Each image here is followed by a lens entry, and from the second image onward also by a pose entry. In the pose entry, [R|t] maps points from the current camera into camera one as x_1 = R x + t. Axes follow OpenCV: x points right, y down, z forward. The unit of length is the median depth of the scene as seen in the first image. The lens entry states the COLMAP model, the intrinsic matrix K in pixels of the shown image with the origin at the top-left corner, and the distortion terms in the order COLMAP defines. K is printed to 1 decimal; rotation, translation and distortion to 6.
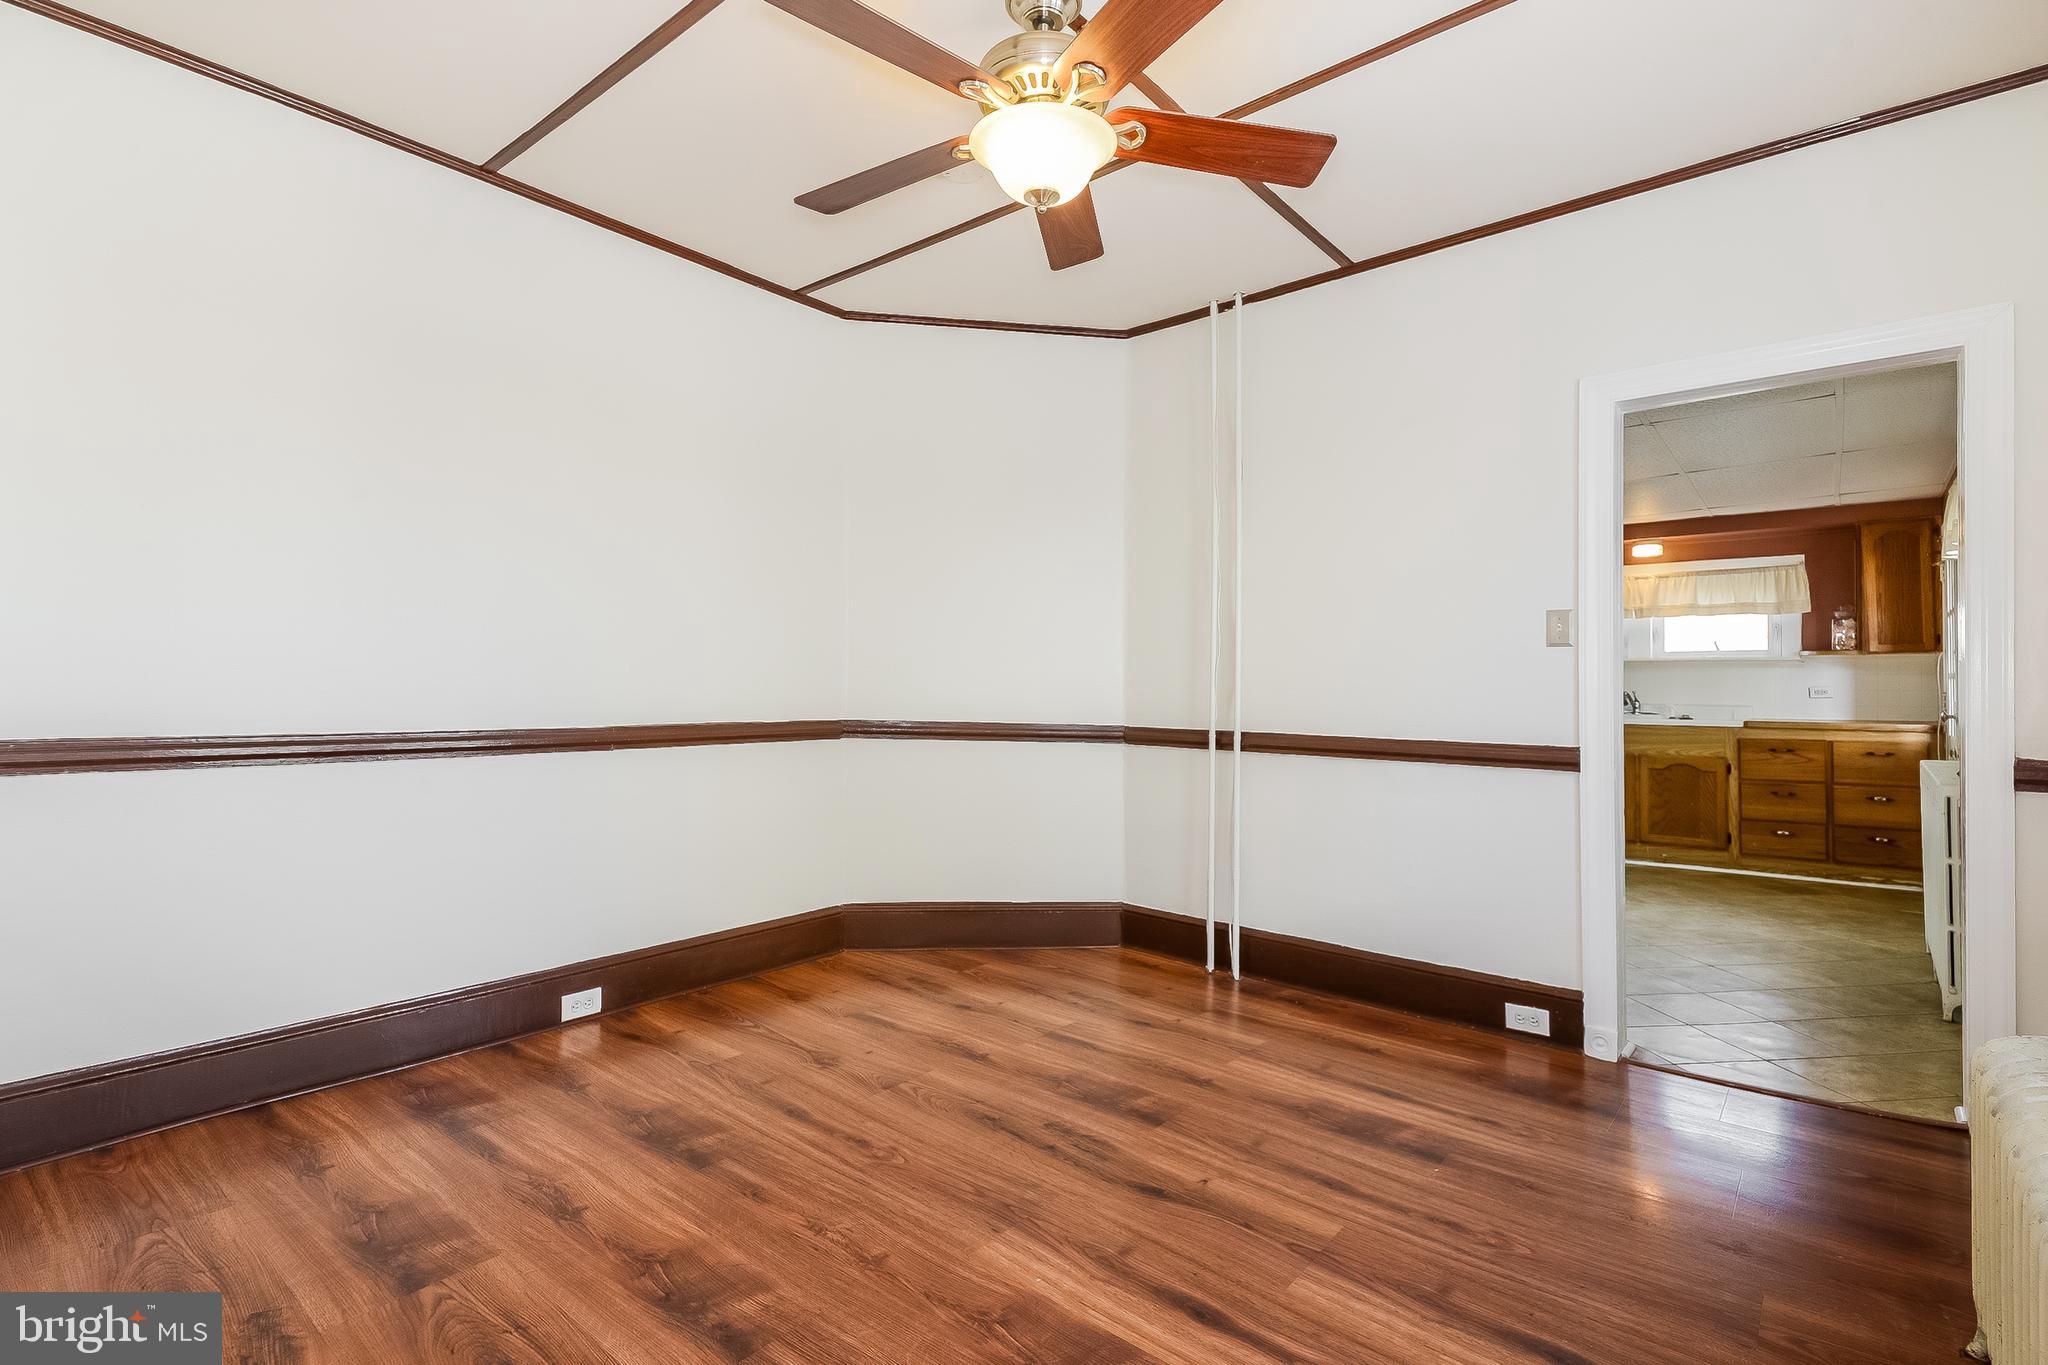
lens RADIAL K [[973.1, 0, 1021.3], [0, 973.1, 677.8], [0, 0, 1]] dist [0.053644, 0.000067]
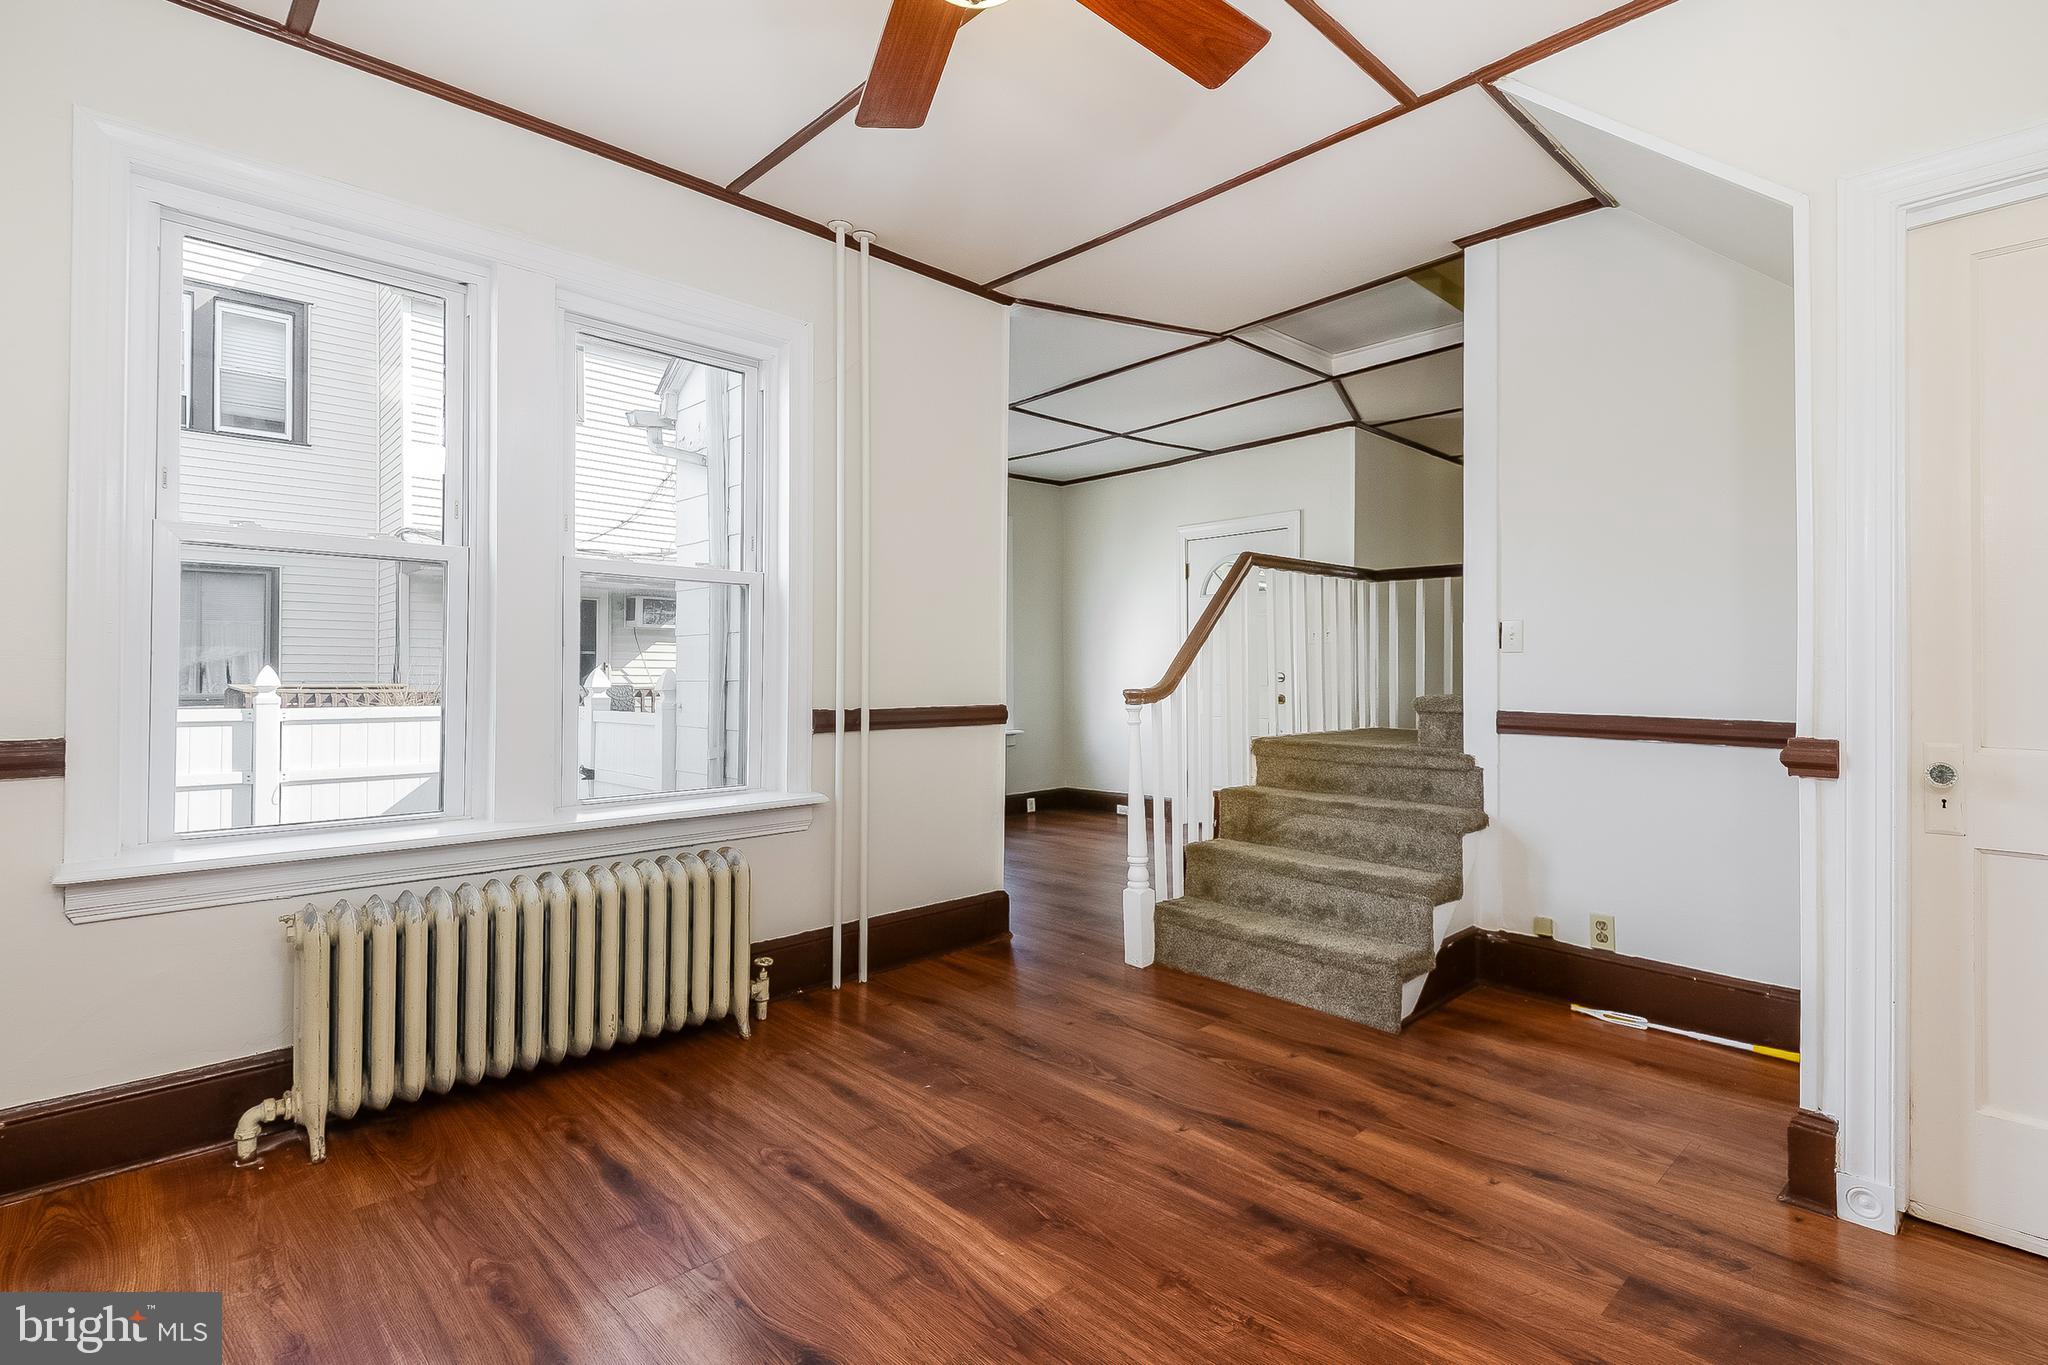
lens RADIAL K [[973.1, 0, 1021.3], [0, 973.1, 677.8], [0, 0, 1]] dist [0.053644, 0.000067]
pose [[-0.993574, -0.011066, 0.112638, -0.106565], [-0.011546, 0.999927, -0.003613, 0.022773], [-0.112590, -0.004891, -0.993629, 1.956098]]
